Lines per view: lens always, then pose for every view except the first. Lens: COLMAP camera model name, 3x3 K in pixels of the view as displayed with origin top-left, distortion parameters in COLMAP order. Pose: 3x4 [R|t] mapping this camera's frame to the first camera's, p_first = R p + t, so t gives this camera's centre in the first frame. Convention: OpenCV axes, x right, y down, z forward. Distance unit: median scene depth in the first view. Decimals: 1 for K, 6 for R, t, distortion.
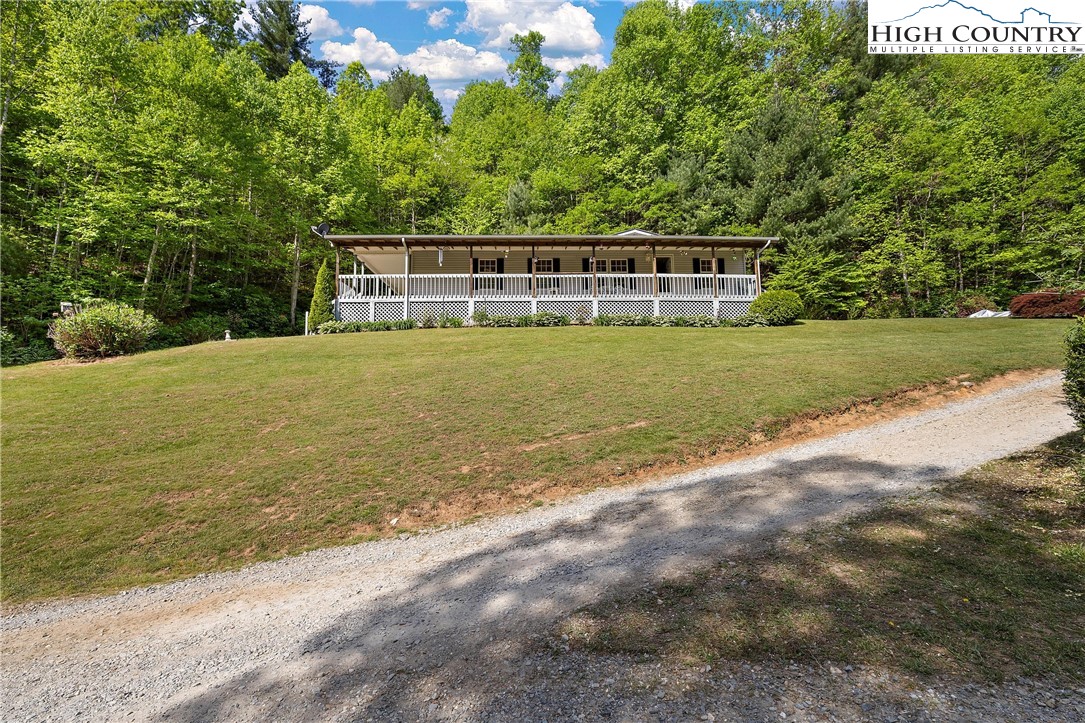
lens RADIAL K [[482.1, 0, 543.3], [0, 482.1, 363.1], [0, 0, 1]] dist [-0.001024, -0.000556]
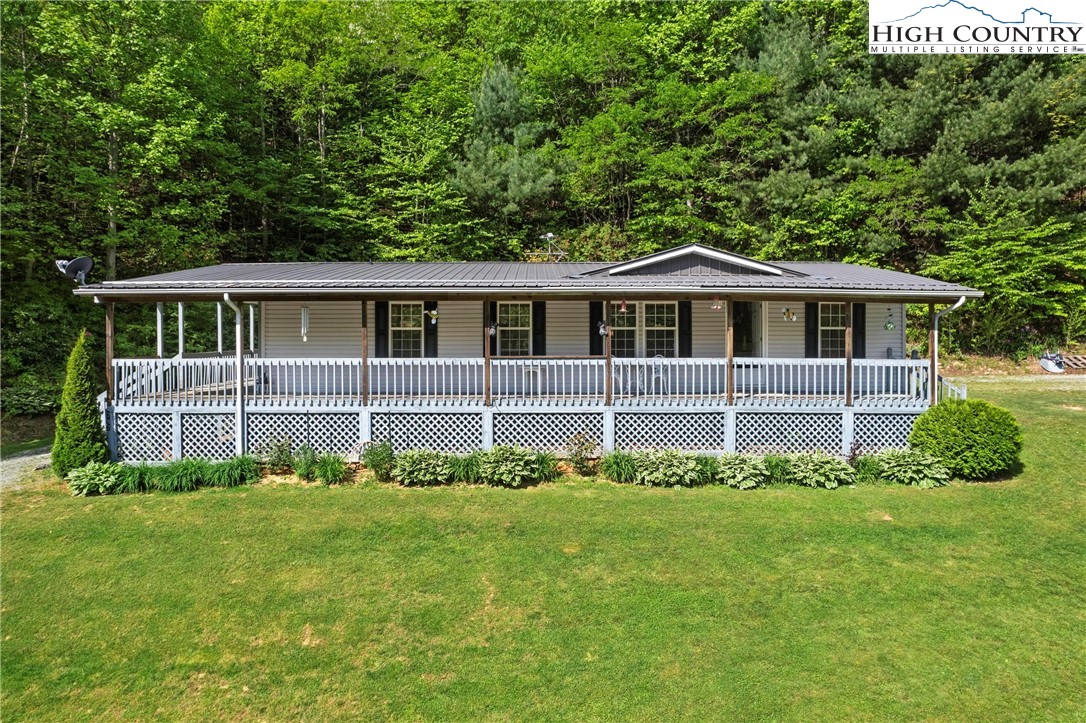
lens RADIAL K [[712.8, 0, 535.4], [0, 712.8, 362.2], [0, 0, 1]] dist [-0.035258, 0.021265]
pose [[0.999381, 0.012059, -0.033038, 0.030101], [-0.008237, 0.993509, 0.113458, -0.145339], [0.034191, -0.113116, 0.992993, 0.141990]]
